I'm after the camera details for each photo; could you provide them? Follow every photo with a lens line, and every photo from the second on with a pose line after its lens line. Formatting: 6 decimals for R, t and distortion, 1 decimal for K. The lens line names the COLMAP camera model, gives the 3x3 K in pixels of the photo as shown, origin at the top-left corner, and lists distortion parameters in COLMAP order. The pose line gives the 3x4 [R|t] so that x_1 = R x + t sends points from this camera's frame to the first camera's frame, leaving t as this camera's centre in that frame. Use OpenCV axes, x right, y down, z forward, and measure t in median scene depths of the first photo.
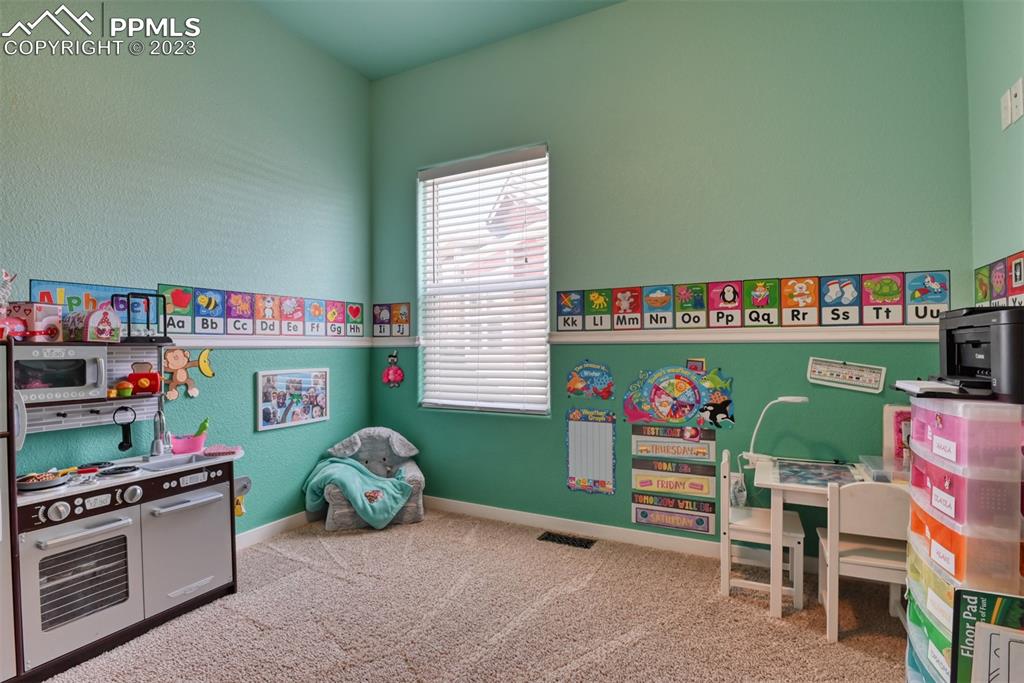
lens RADIAL K [[501.3, 0, 514.3], [0, 501.3, 346.3], [0, 0, 1]] dist [-0.021461, -0.003494]
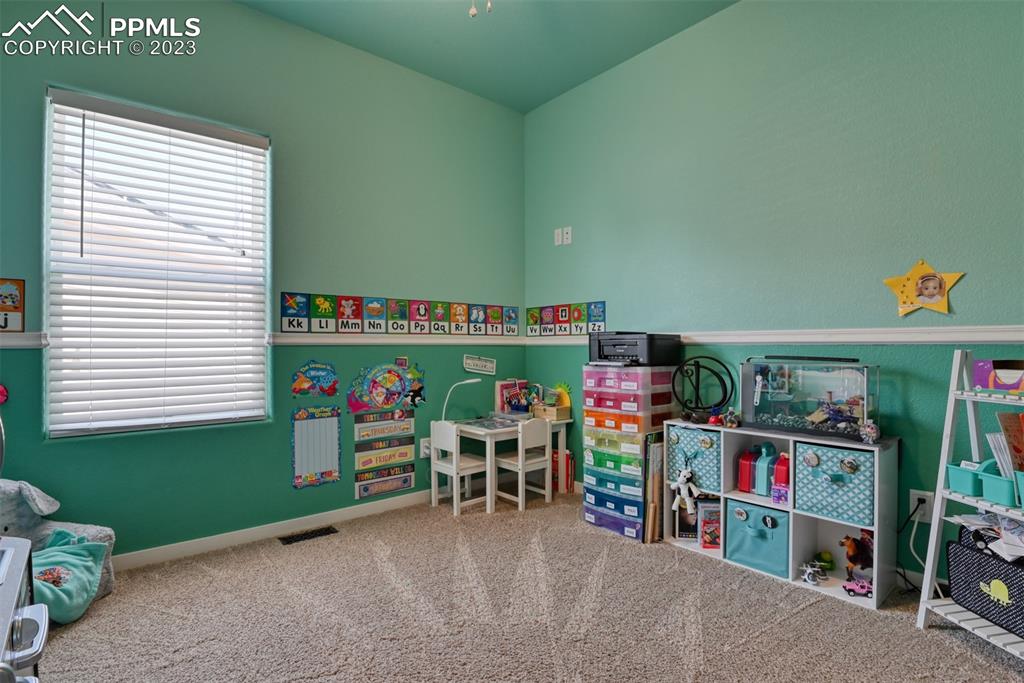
lens RADIAL K [[501.3, 0, 516.1], [0, 501.3, 346.8], [0, 0, 1]] dist [-0.021461, -0.003494]
pose [[0.373723, 0.004205, 0.927531, -0.713847], [0.002420, 0.999982, -0.005509, 0.005656], [-0.927537, 0.004303, 0.373706, 0.224430]]
